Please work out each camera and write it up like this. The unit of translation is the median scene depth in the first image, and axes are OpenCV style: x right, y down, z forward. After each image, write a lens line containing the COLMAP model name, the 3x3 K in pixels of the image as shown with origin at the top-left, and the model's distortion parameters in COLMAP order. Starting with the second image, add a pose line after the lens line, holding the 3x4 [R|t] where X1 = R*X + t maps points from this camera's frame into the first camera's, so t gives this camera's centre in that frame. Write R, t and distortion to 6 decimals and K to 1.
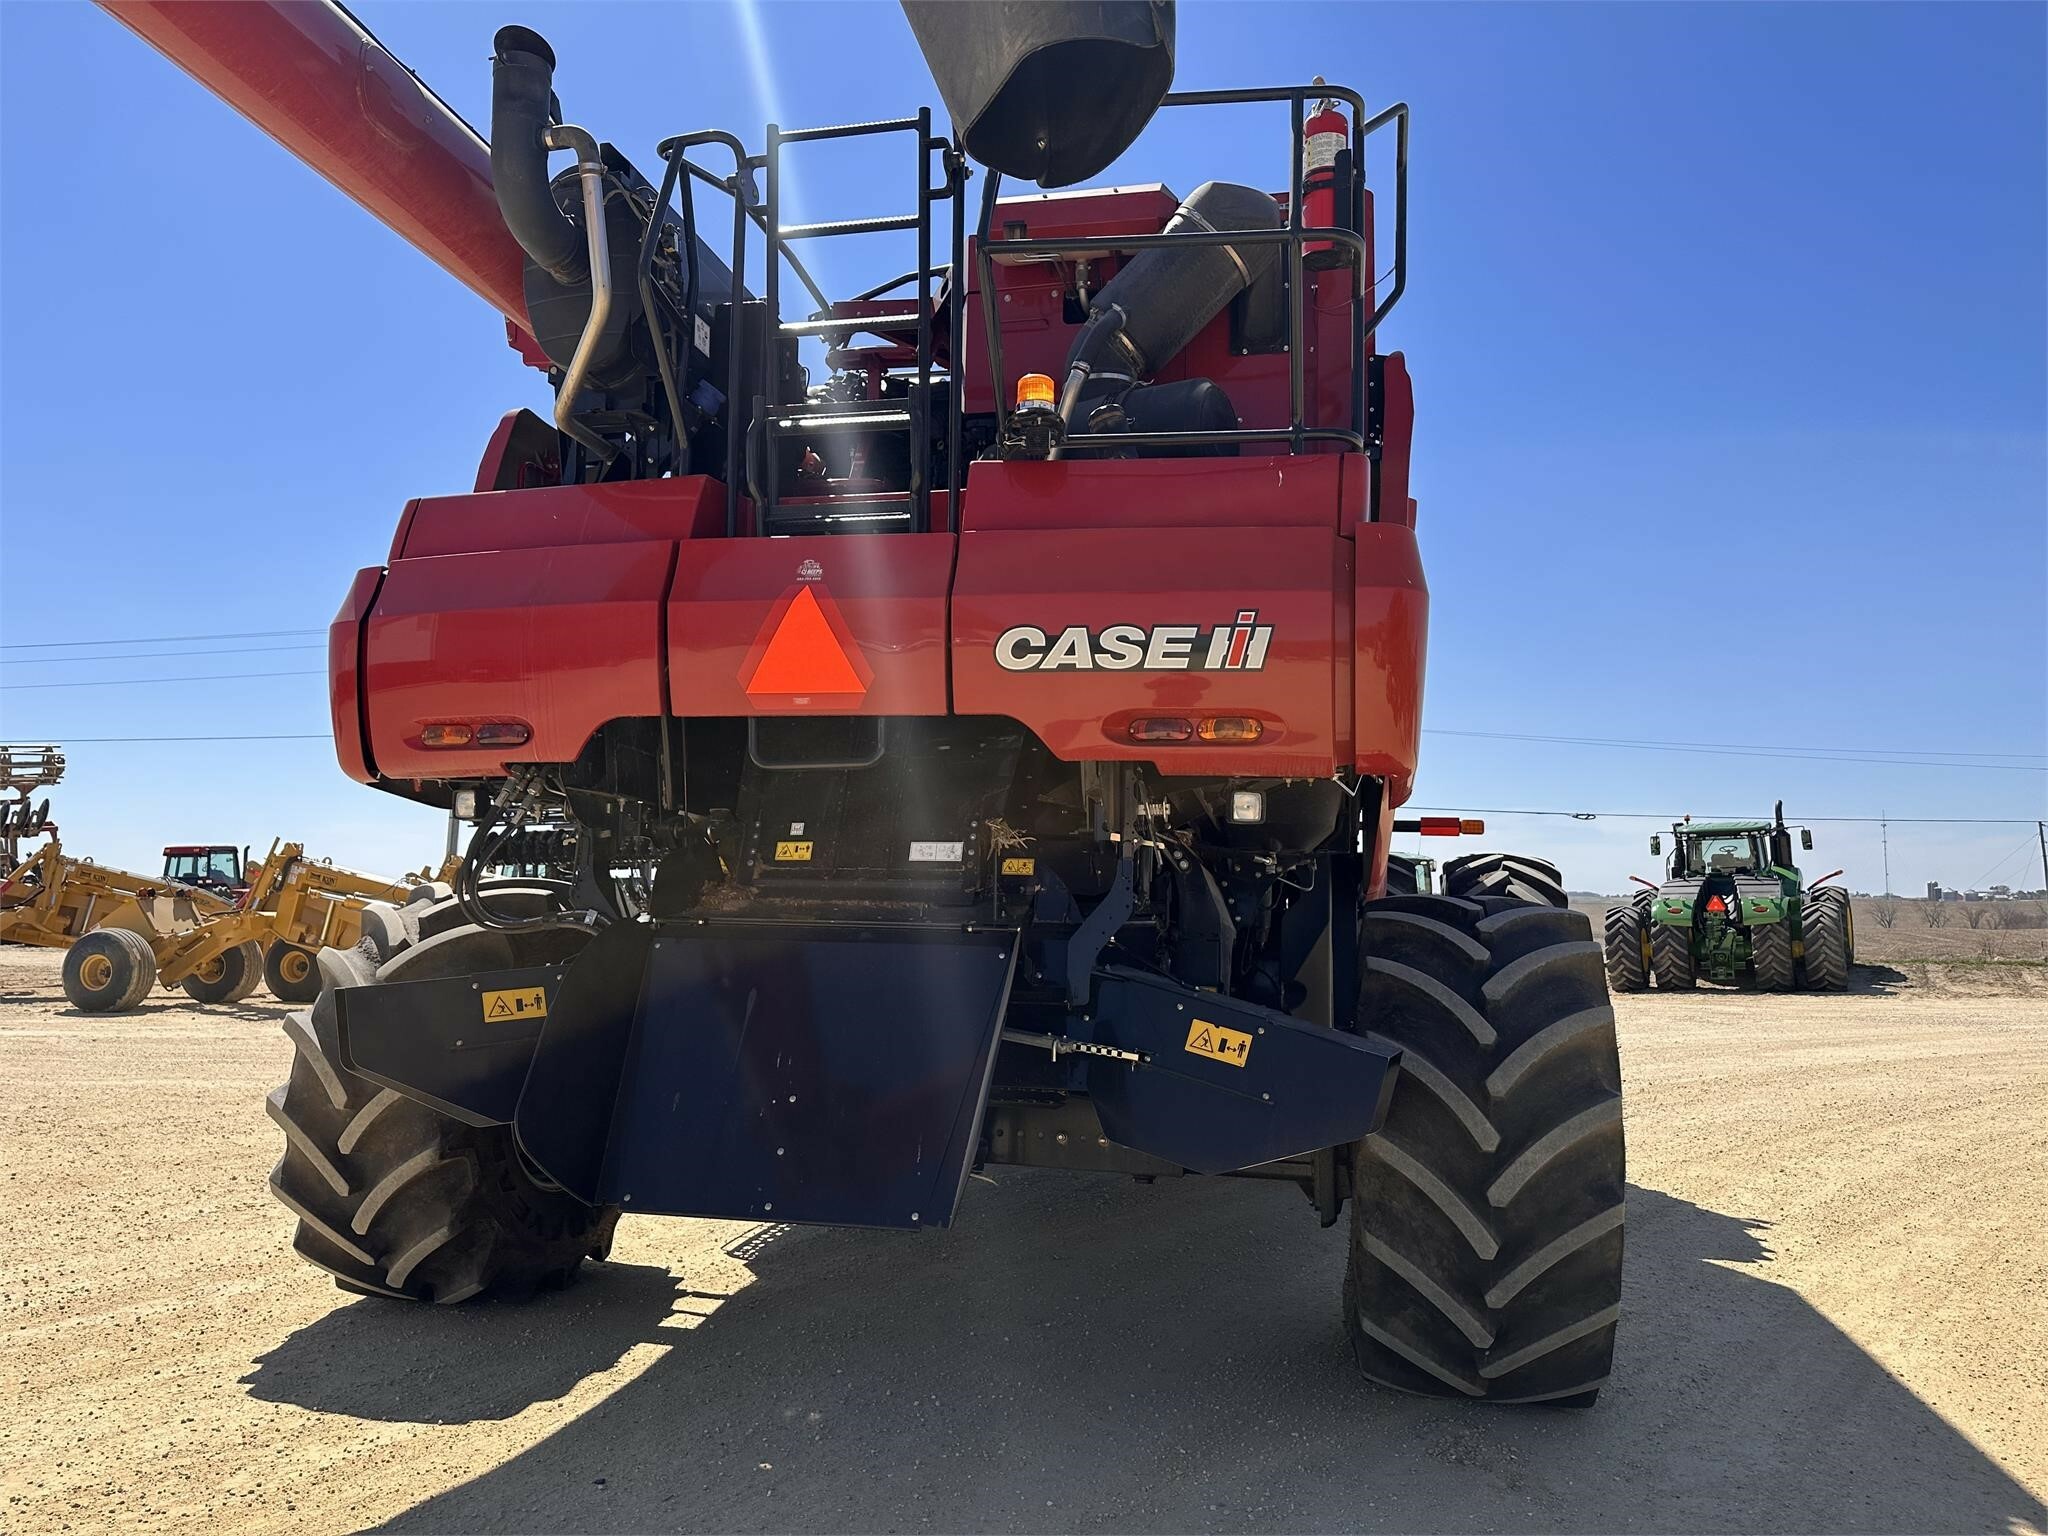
lens RADIAL K [[1424.7, 0, 1024.0], [0, 1424.7, 768.0], [0, 0, 1]] dist [0.066544, -0.084955]
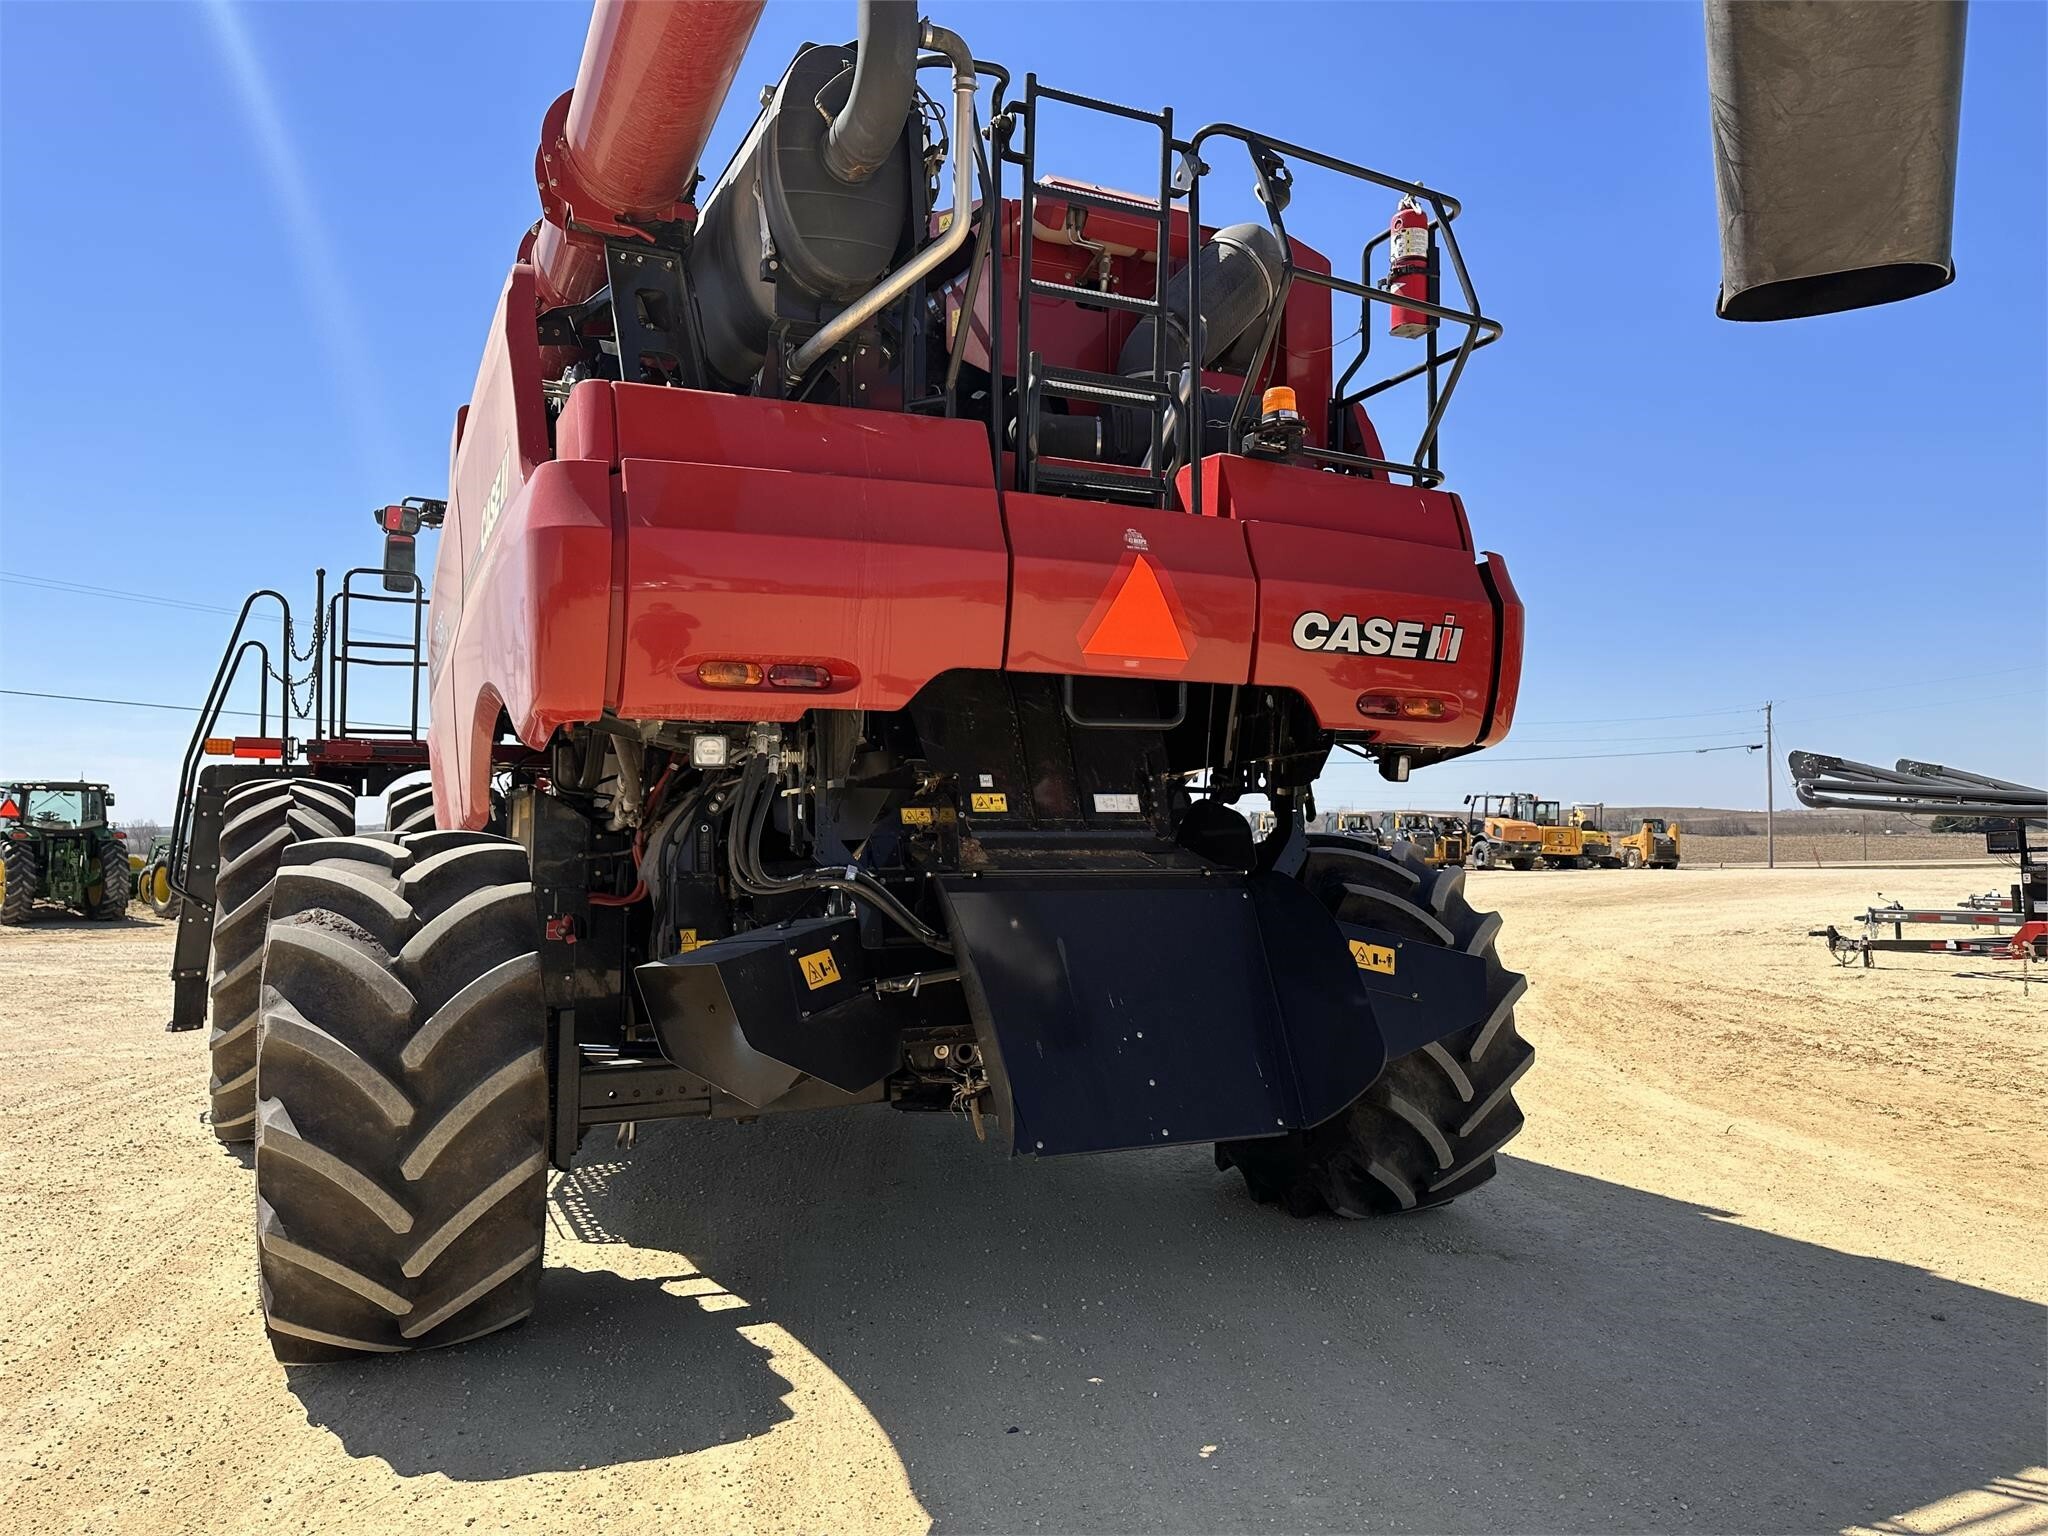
lens RADIAL K [[1424.7, 0, 1024.0], [0, 1424.7, 768.0], [0, 0, 1]] dist [0.066544, -0.084955]
pose [[0.785743, 0.009866, 0.618474, -0.858364], [-0.041274, 0.998481, 0.036508, -0.004968], [-0.617174, -0.054213, 0.784957, 0.214269]]
